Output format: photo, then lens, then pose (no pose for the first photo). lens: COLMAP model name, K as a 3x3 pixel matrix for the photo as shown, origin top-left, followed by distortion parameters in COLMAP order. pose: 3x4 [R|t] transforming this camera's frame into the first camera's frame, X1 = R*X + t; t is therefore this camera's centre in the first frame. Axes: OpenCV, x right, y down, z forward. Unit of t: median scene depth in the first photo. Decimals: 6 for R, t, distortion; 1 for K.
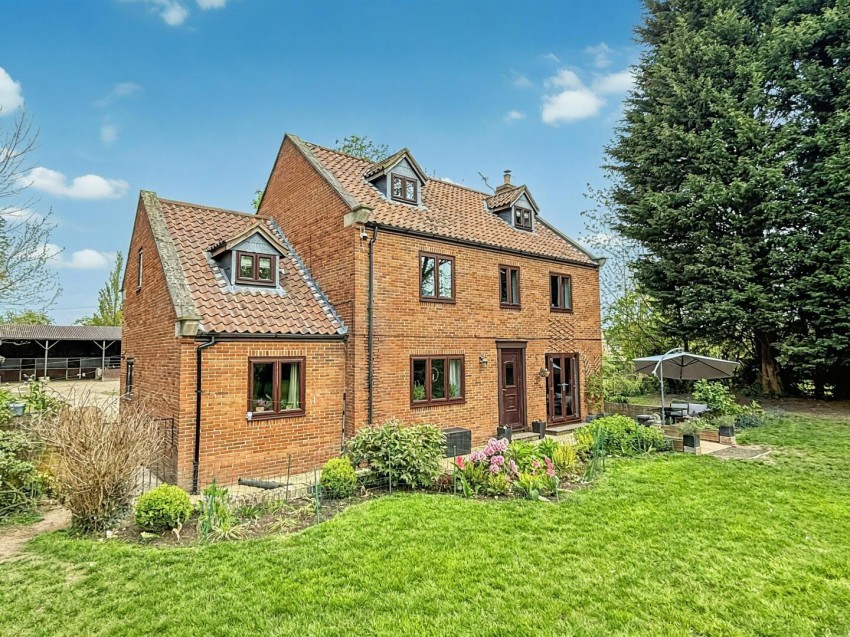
lens RADIAL K [[486.5, 0, 422.4], [0, 486.5, 313.8], [0, 0, 1]] dist [-0.004718, 0.001519]
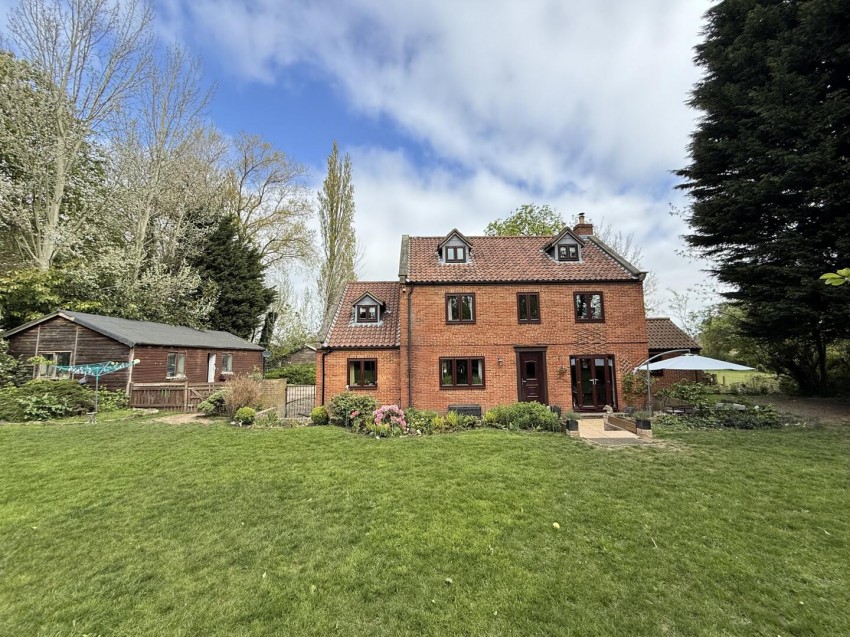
lens RADIAL K [[338.2, 0, 424.6], [0, 338.2, 316.3], [0, 0, 1]] dist [-0.001096, 0.000537]
pose [[0.790760, -0.073833, -0.607657, 0.629051], [0.056587, 0.997265, -0.047535, -0.001867], [0.609505, 0.003203, 0.792776, 0.051753]]
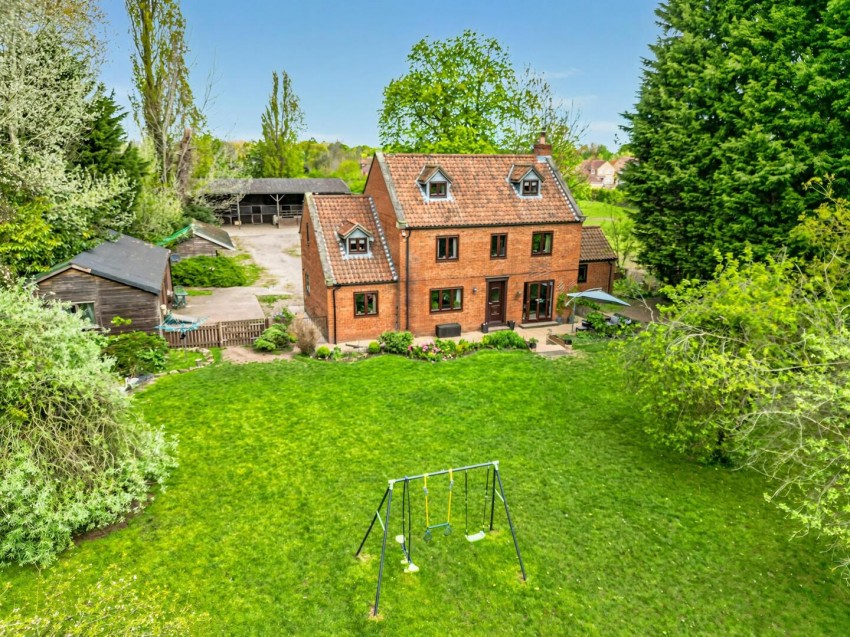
lens RADIAL K [[595.1, 0, 423.9], [0, 595.1, 320.3], [0, 0, 1]] dist [0.033087, -0.010701]
pose [[0.946604, 0.098993, -0.306826, 0.710185], [0.010530, 0.941692, 0.336310, -0.612426], [0.322228, -0.321583, 0.890367, -1.237738]]
